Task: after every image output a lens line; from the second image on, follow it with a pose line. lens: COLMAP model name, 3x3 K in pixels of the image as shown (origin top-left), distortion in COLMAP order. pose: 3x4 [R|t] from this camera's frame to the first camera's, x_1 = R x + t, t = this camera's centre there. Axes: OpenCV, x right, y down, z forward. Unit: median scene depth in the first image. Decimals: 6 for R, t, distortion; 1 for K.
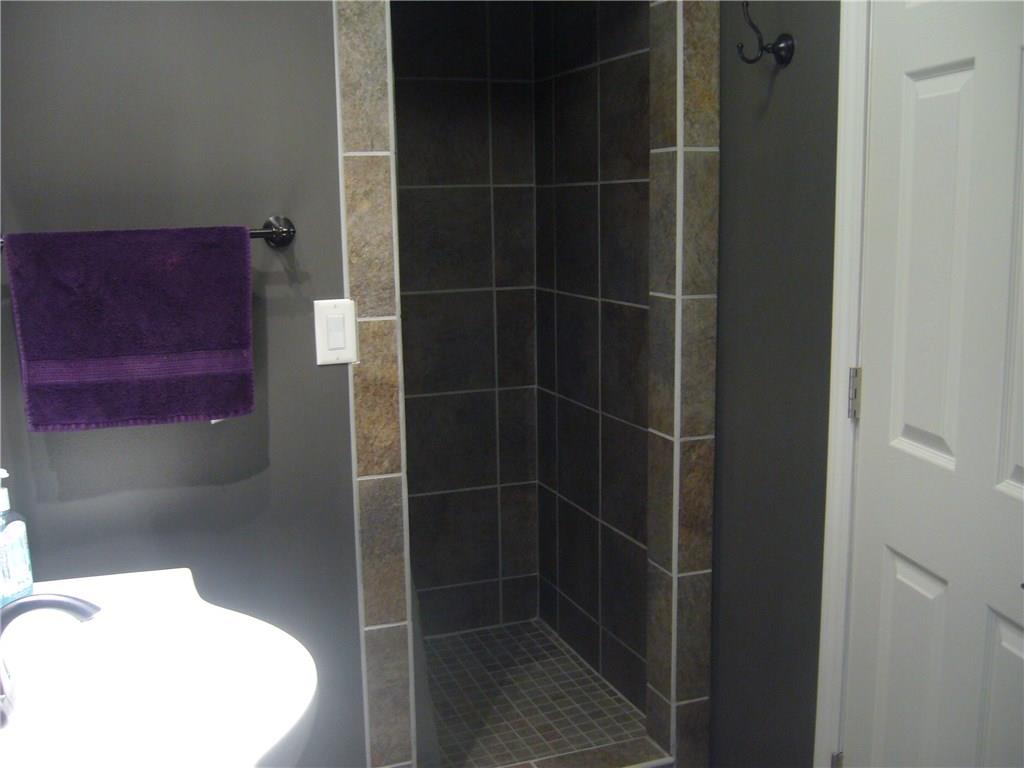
lens RADIAL K [[1065.8, 0, 512.0], [0, 1065.8, 384.0], [0, 0, 1]] dist [-0.081324, 0.017270]
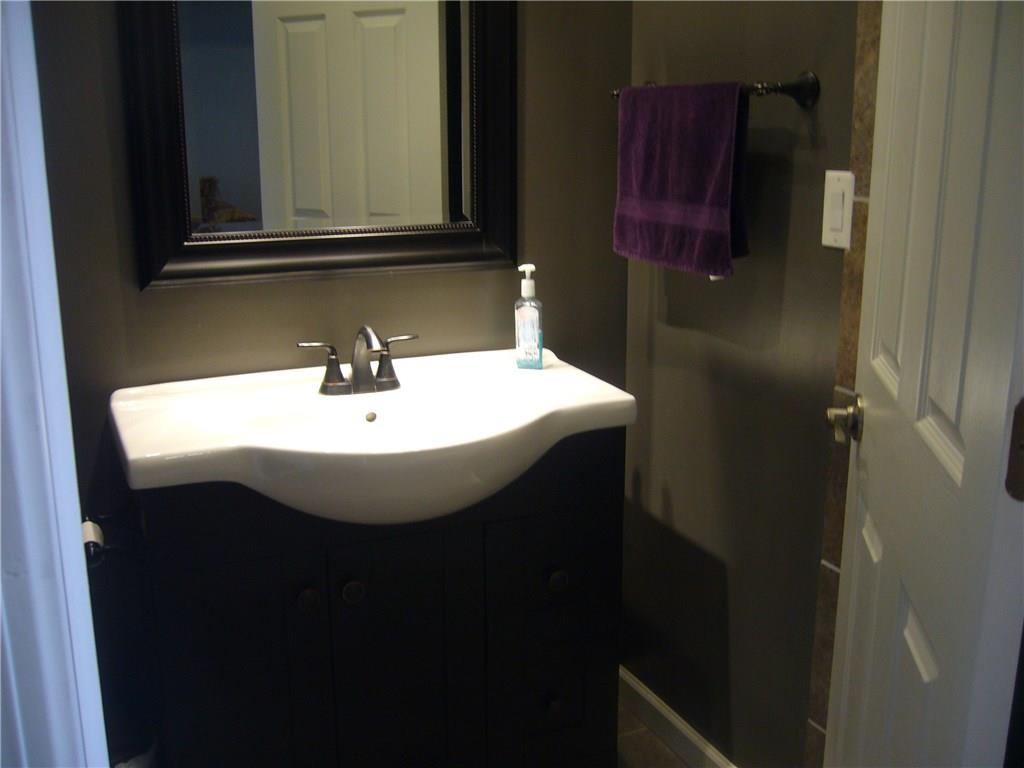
lens RADIAL K [[1065.8, 0, 512.0], [0, 1065.8, 384.0], [0, 0, 1]] dist [-0.081324, 0.017270]
pose [[0.067826, 0.251235, -0.965547, 0.675309], [-0.174428, 0.955856, 0.236461, -0.070644], [0.982331, 0.152380, 0.108654, 0.677787]]
